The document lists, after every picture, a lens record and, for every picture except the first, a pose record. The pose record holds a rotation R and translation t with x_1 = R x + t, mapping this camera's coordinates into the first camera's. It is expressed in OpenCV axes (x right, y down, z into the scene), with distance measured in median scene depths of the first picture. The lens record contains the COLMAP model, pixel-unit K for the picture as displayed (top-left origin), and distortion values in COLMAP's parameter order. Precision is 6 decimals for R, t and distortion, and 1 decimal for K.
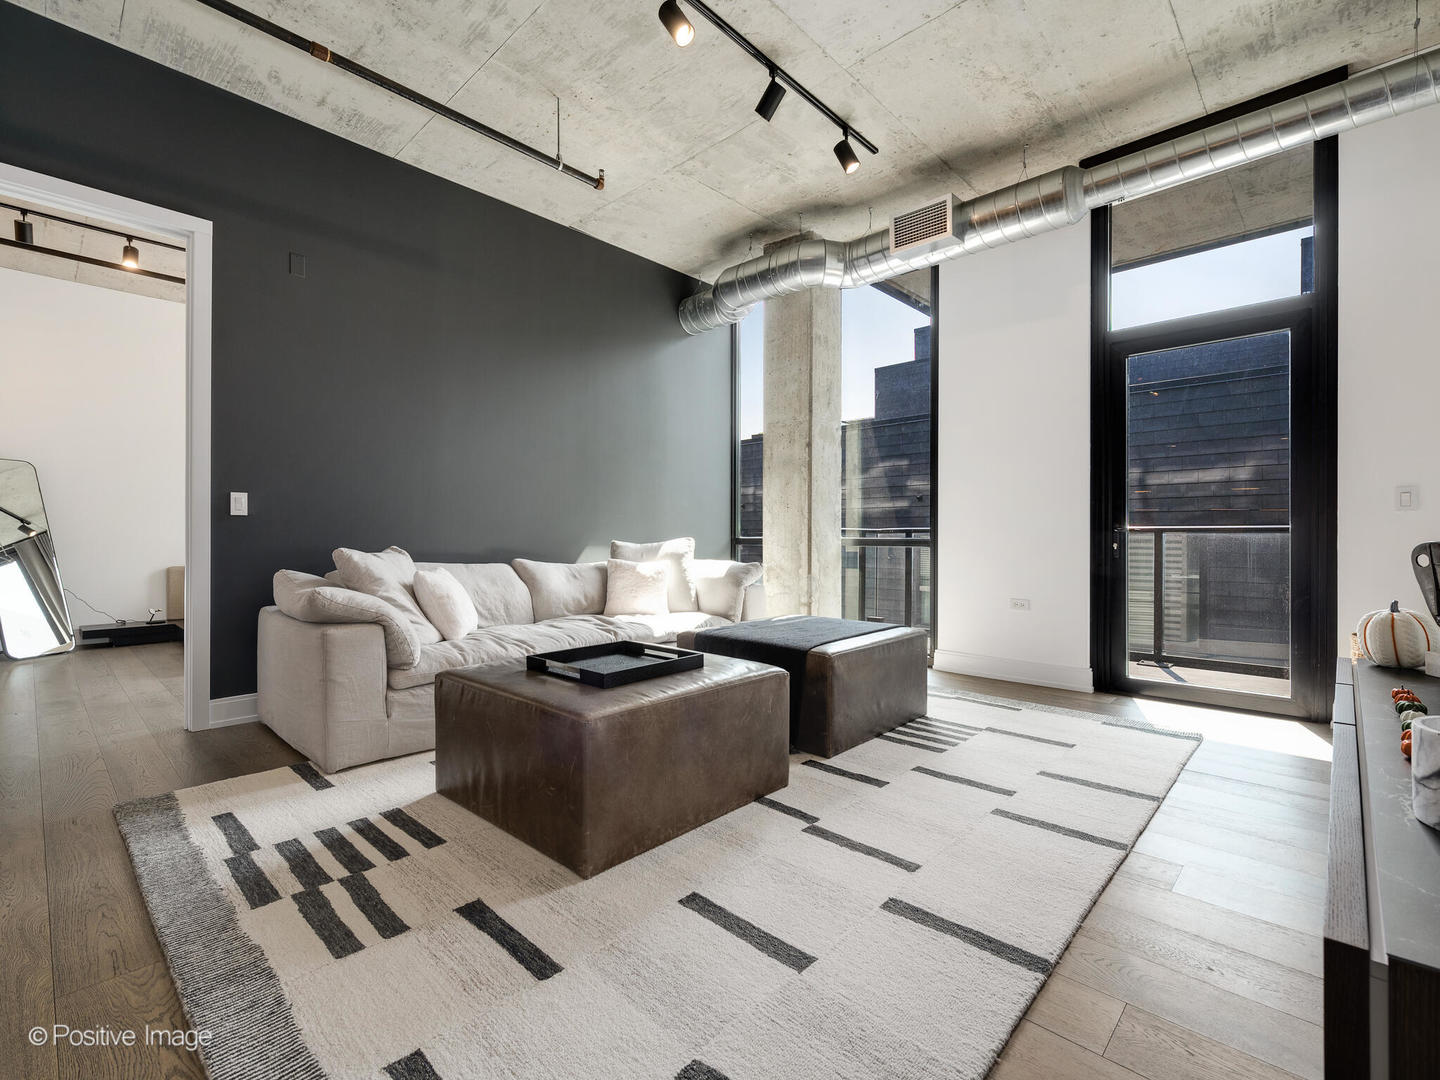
lens RADIAL K [[656.3, 0, 724.2], [0, 656.3, 539.4], [0, 0, 1]] dist [0.007256, -0.000245]
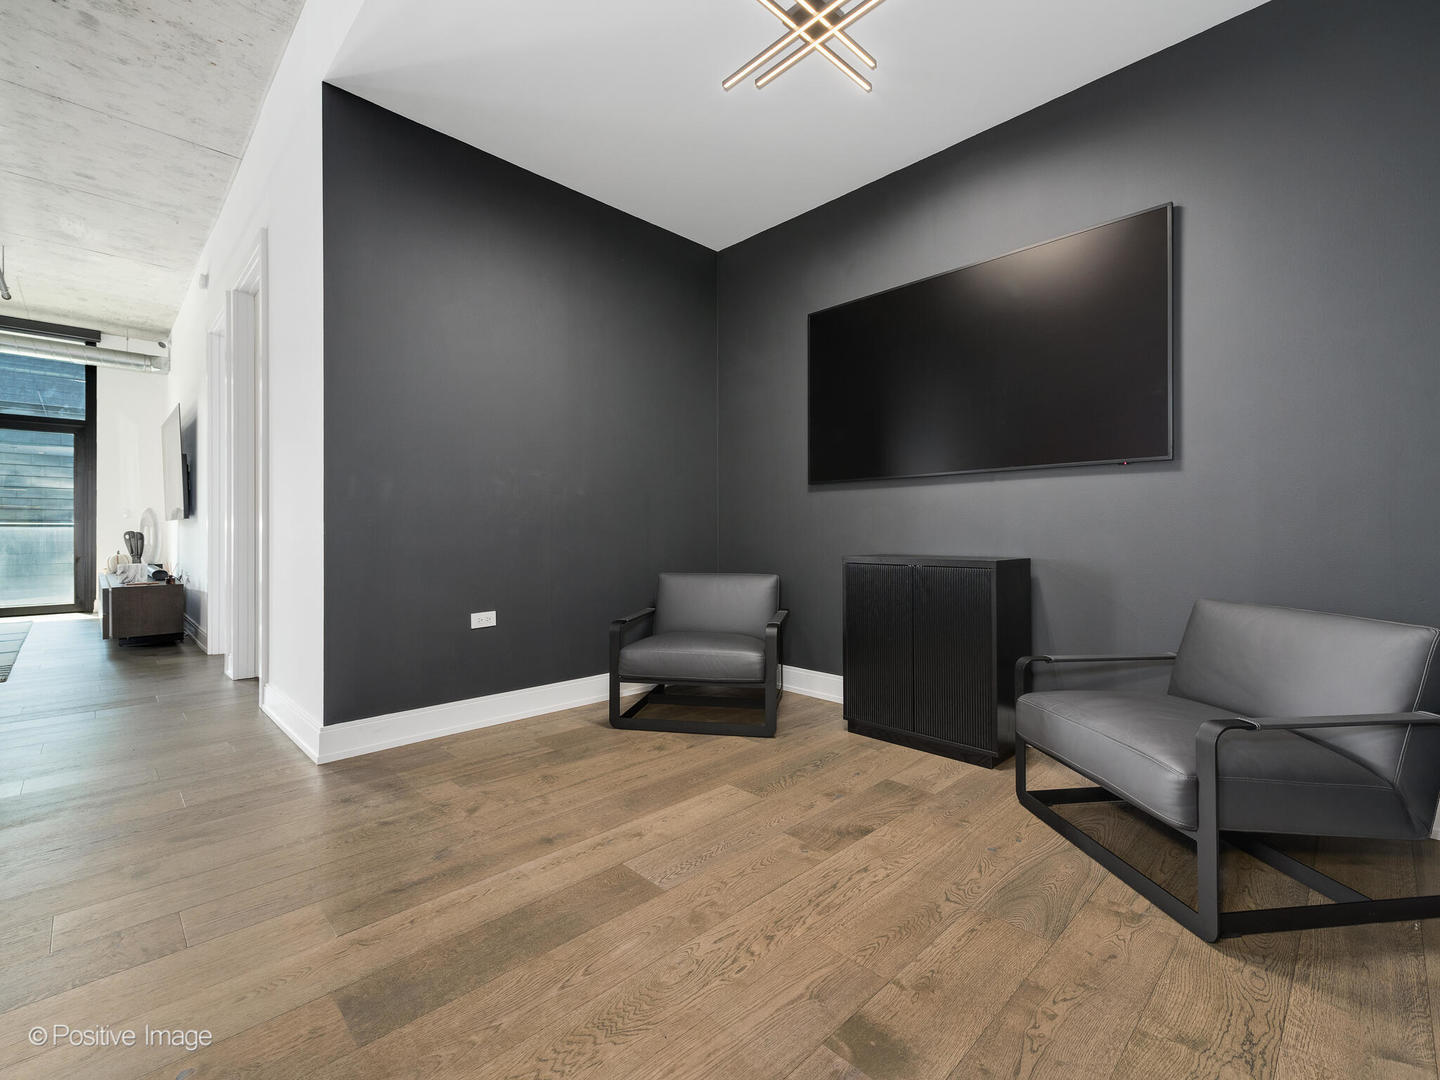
lens RADIAL K [[644.6, 0, 726.6], [0, 644.6, 529.7], [0, 0, 1]] dist [0.010187, -0.000557]
pose [[0.039914, 0.004082, 0.999195, -1.431554], [0.002177, 0.999989, -0.004172, 0.011833], [-0.999201, 0.002342, 0.039905, -1.472290]]
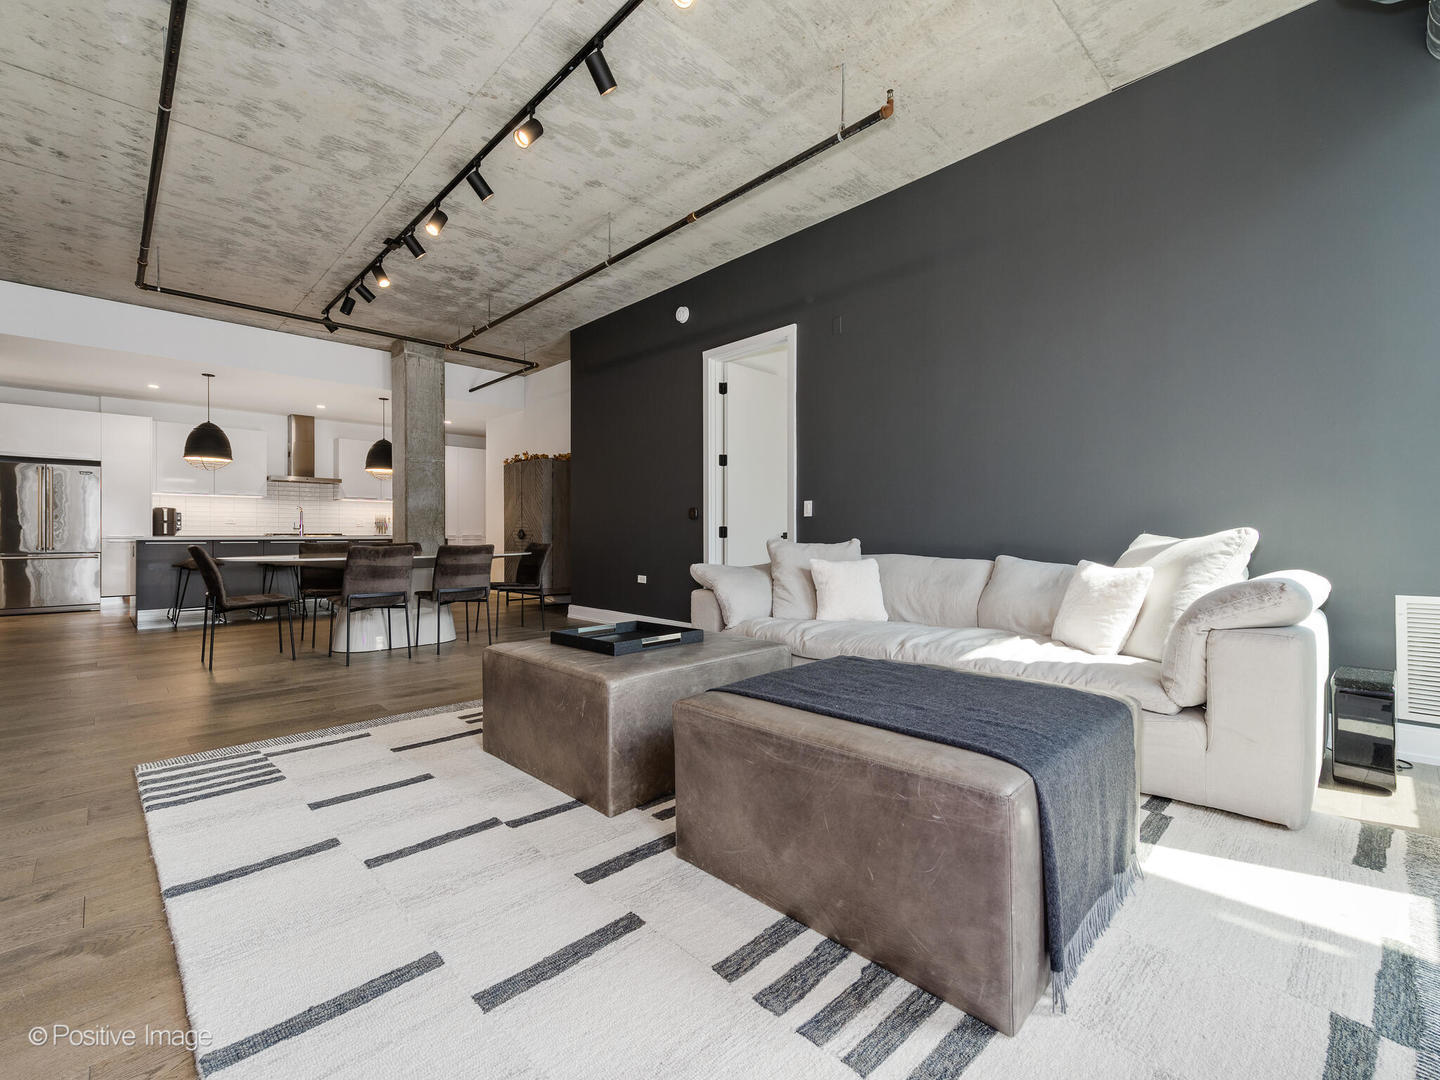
lens RADIAL K [[644.6, 0, 725.7], [0, 644.6, 537.5], [0, 0, 1]] dist [0.010187, -0.000557]
pose [[-0.047791, 0.002687, -0.998854, 0.804871], [-0.002893, 0.999992, 0.002828, 0.006482], [0.998853, 0.003025, -0.047782, 1.032978]]
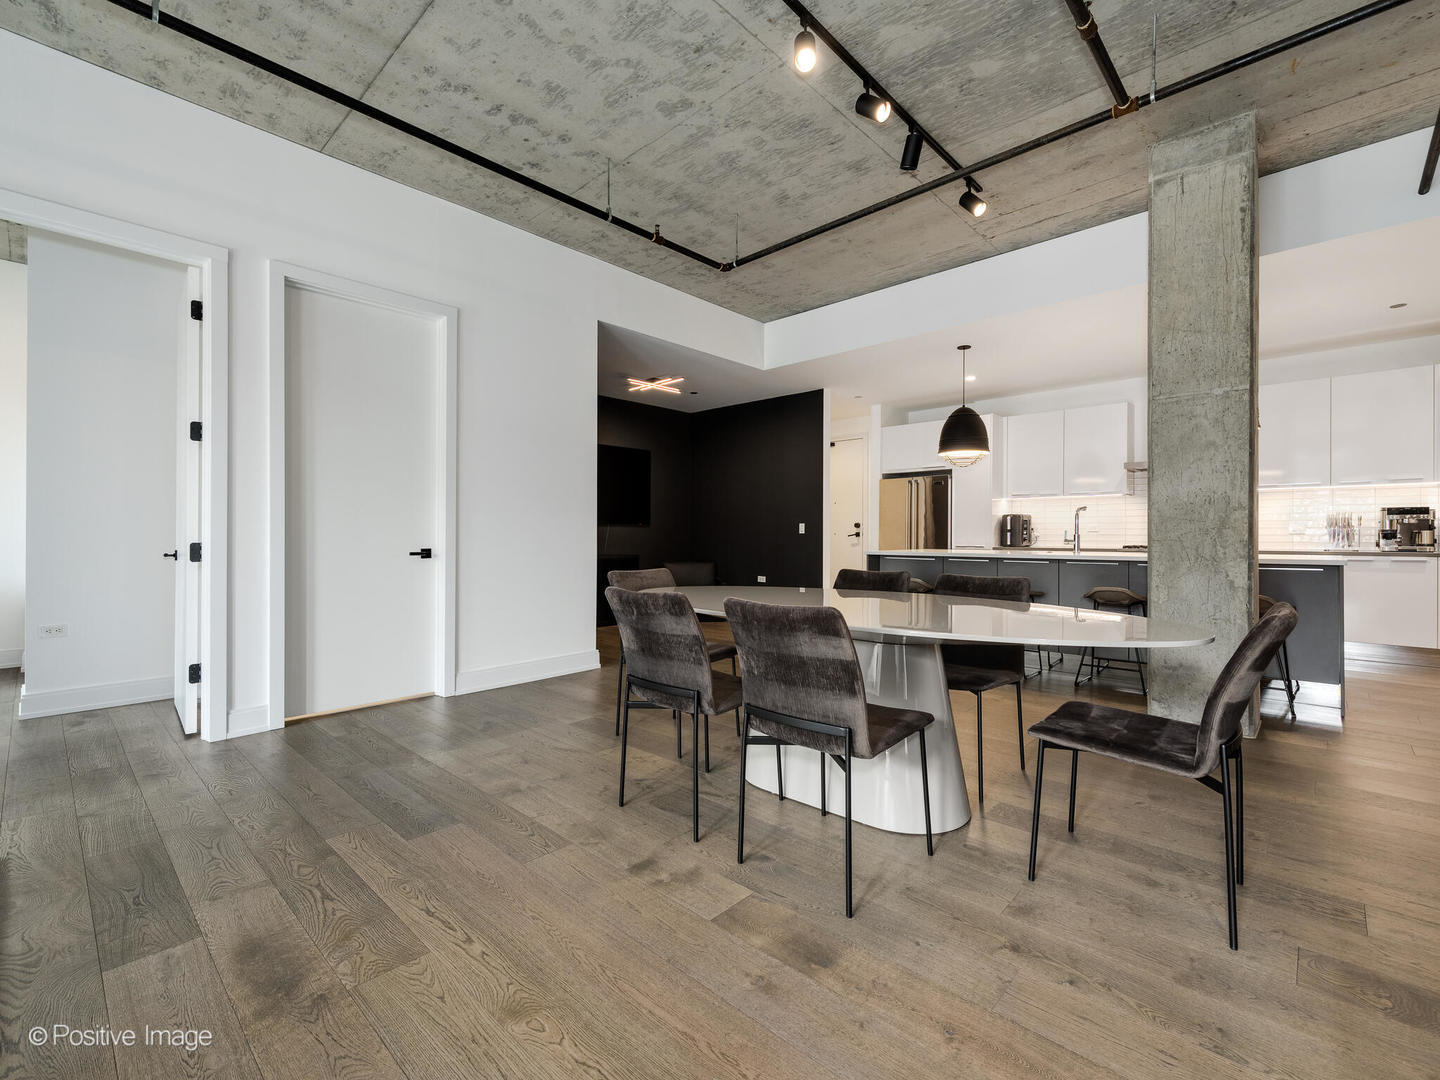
lens RADIAL K [[644.6, 0, 712.2], [0, 644.6, 534.9], [0, 0, 1]] dist [0.010187, -0.000557]
pose [[-0.999984, -0.002419, 0.005200, -0.865605], [-0.002411, 0.999996, 0.001506, -0.034971], [-0.005203, 0.001494, -0.999985, 0.896522]]
